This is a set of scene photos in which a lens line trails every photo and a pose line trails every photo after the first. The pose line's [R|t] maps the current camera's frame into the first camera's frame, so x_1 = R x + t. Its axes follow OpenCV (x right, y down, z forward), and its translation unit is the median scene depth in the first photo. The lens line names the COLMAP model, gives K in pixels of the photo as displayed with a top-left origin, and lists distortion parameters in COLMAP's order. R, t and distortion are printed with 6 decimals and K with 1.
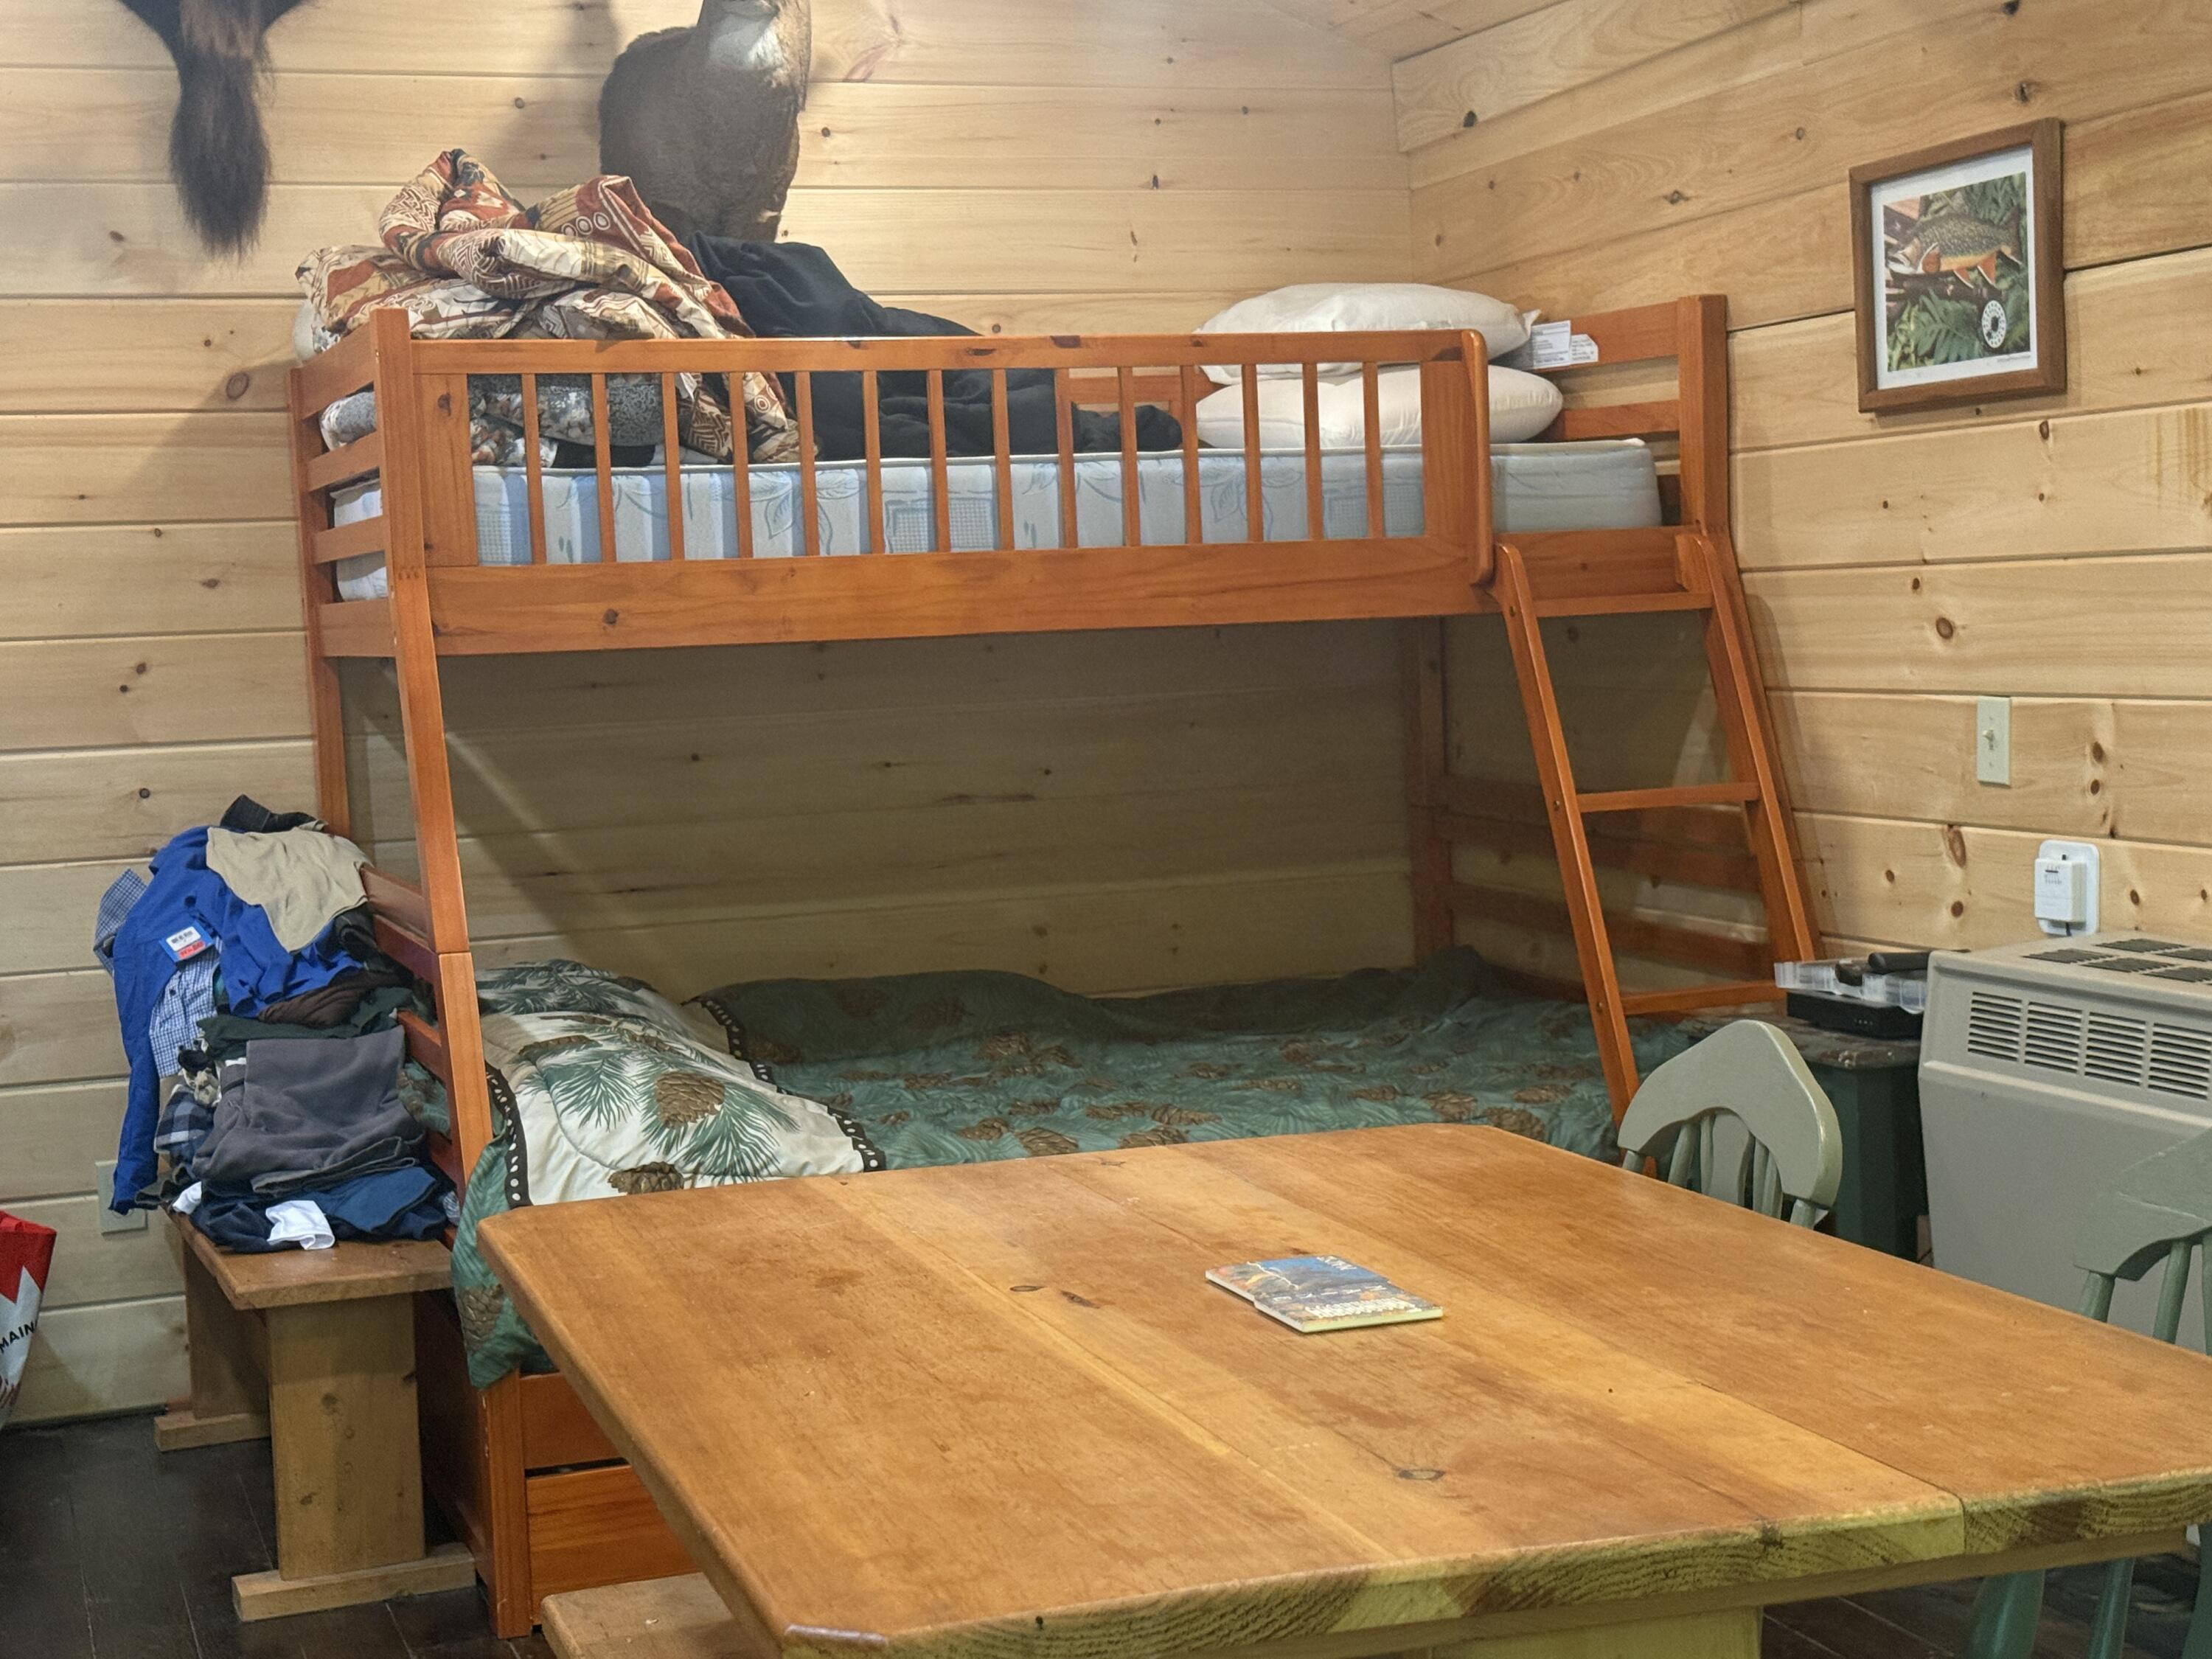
lens RADIAL K [[3279.6, 0, 1075.9], [0, 3279.6, 860.9], [0, 0, 1]] dist [0.133886, -0.159425]
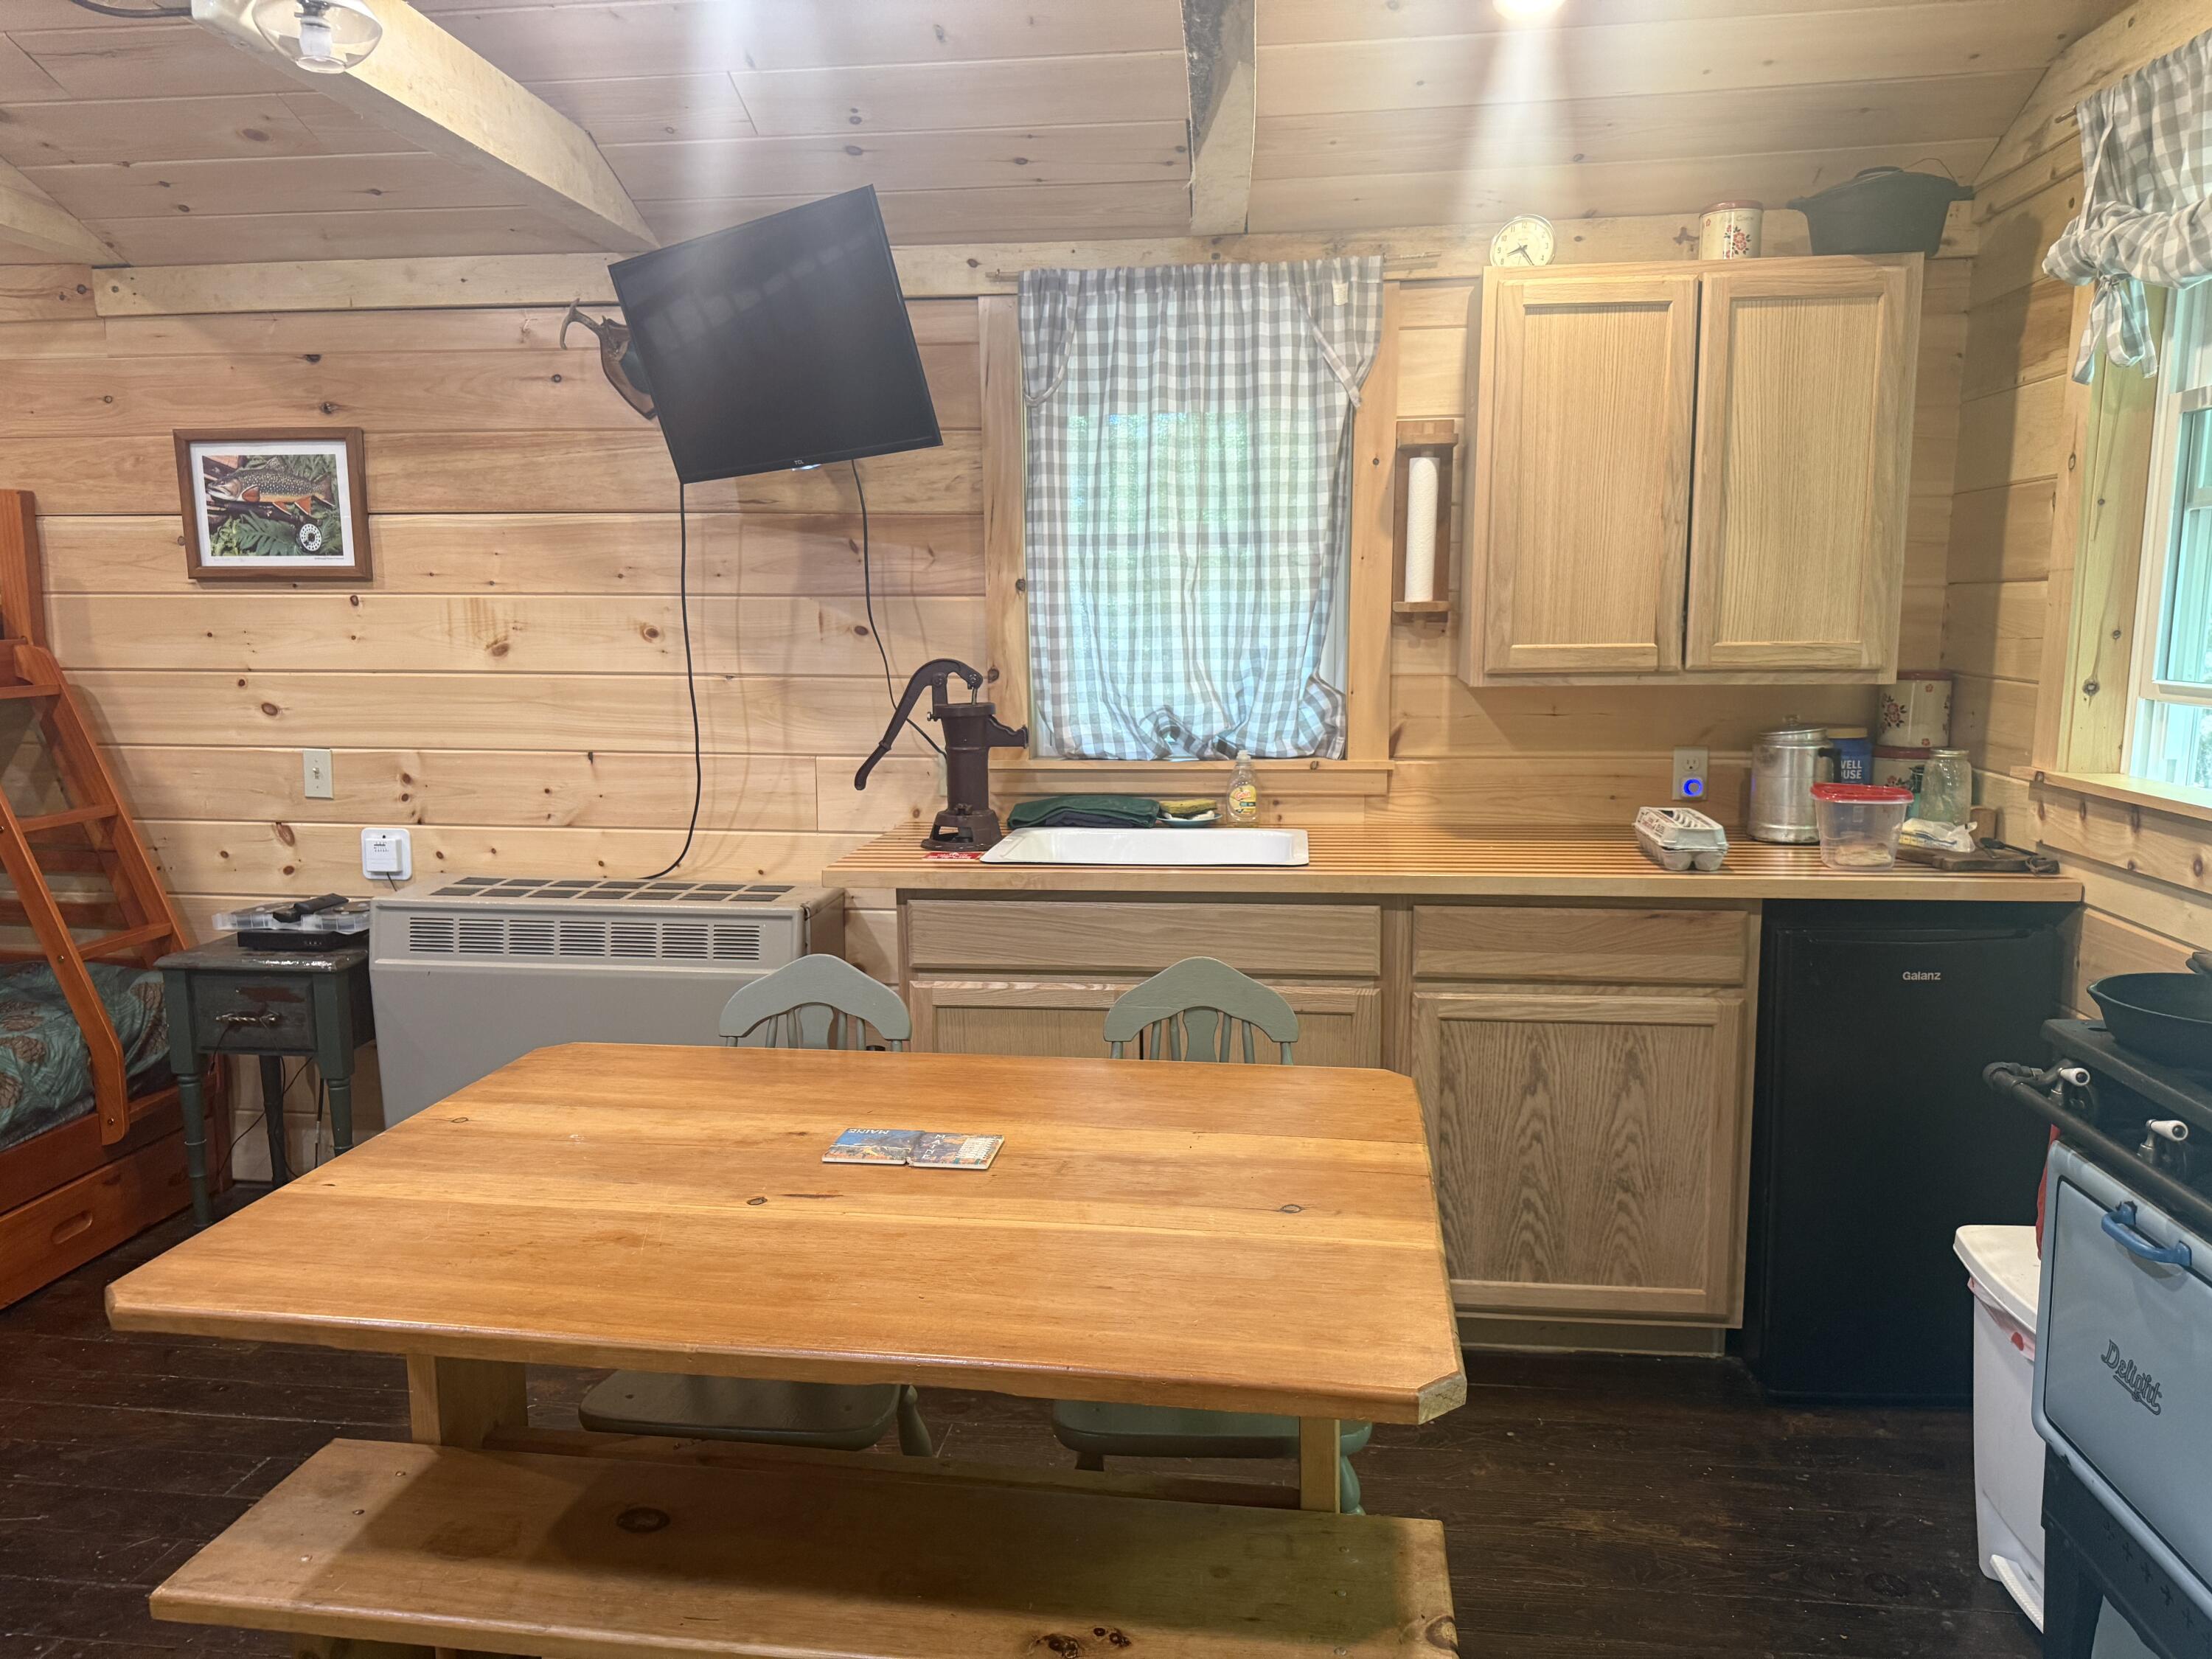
lens RADIAL K [[1545.7, 0, 1108.3], [0, 1545.7, 836.0], [0, 0, 1]] dist [0.027777, -0.044148]
pose [[0.429203, -0.090318, 0.898681, -0.282601], [0.052948, 0.995793, 0.074790, -0.041943], [-0.901655, 0.015484, 0.432179, 0.258225]]
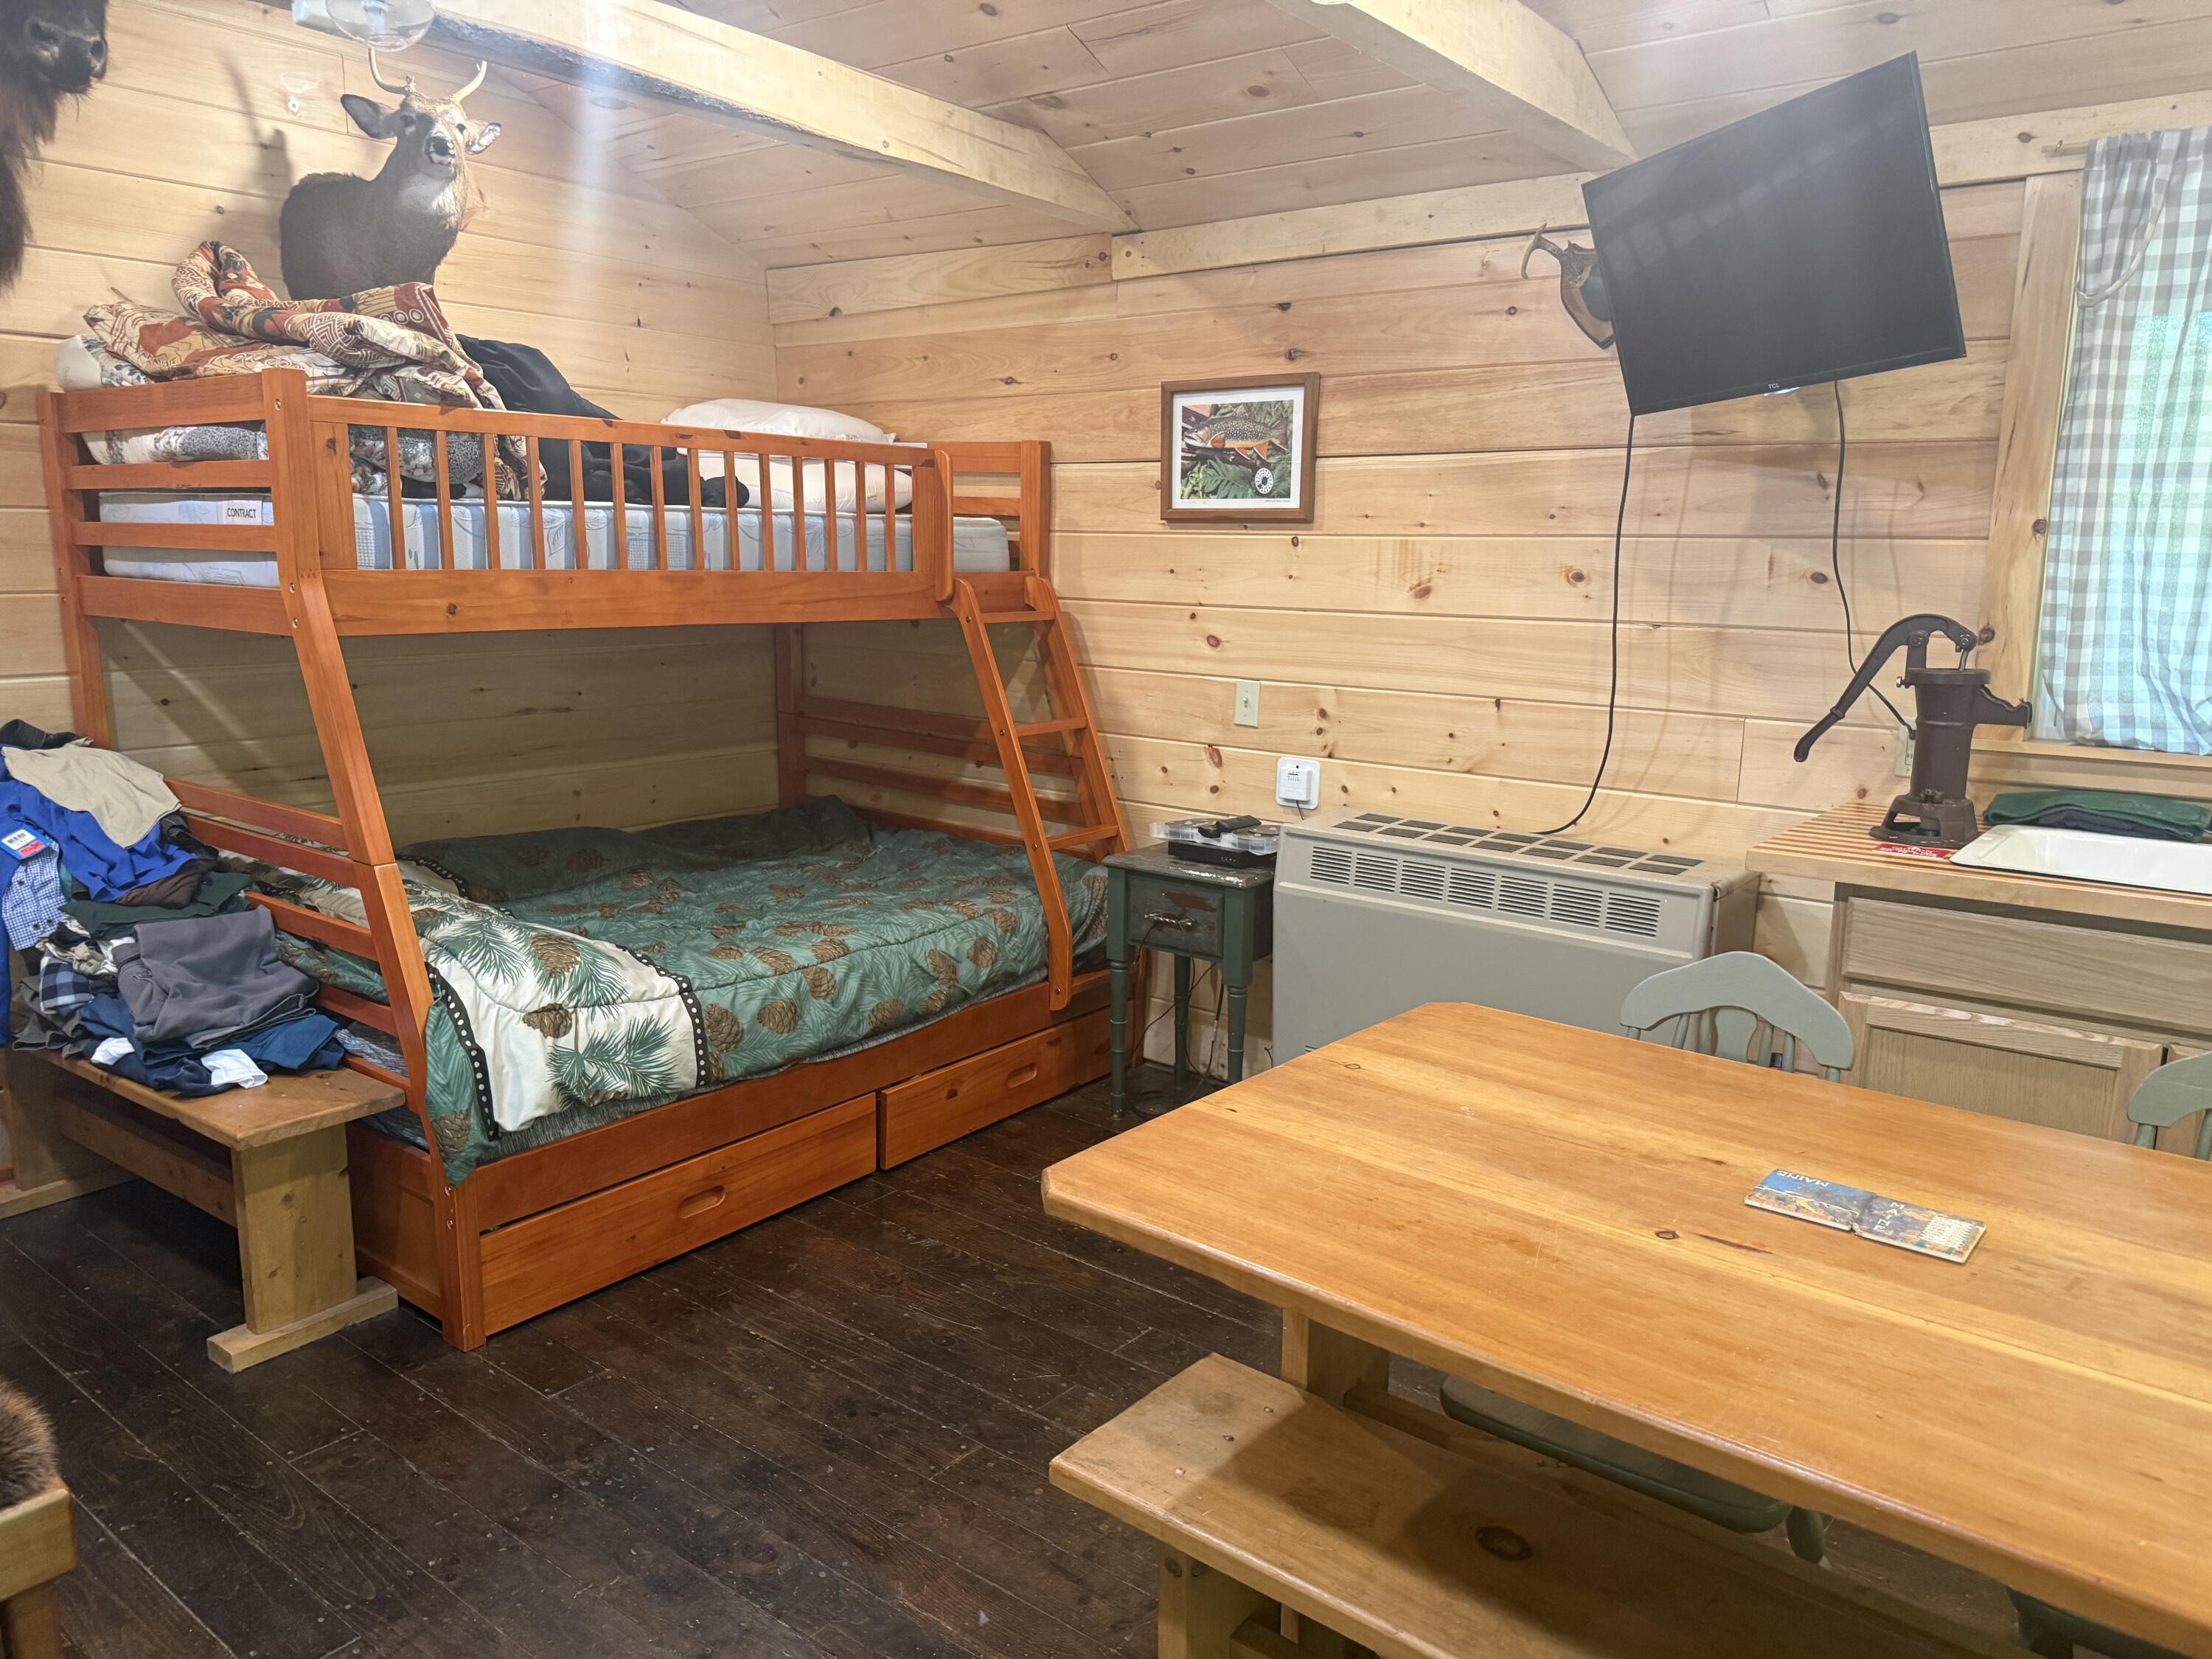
lens RADIAL K [[1543.7, 0, 1096.5], [0, 1543.7, 825.3], [0, 0, 1]] dist [0.121817, -0.178921]
pose [[0.844599, -0.042212, 0.533733, -0.267600], [-0.008454, 0.995711, 0.092128, -0.046452], [-0.535333, -0.082324, 0.840620, 0.287966]]
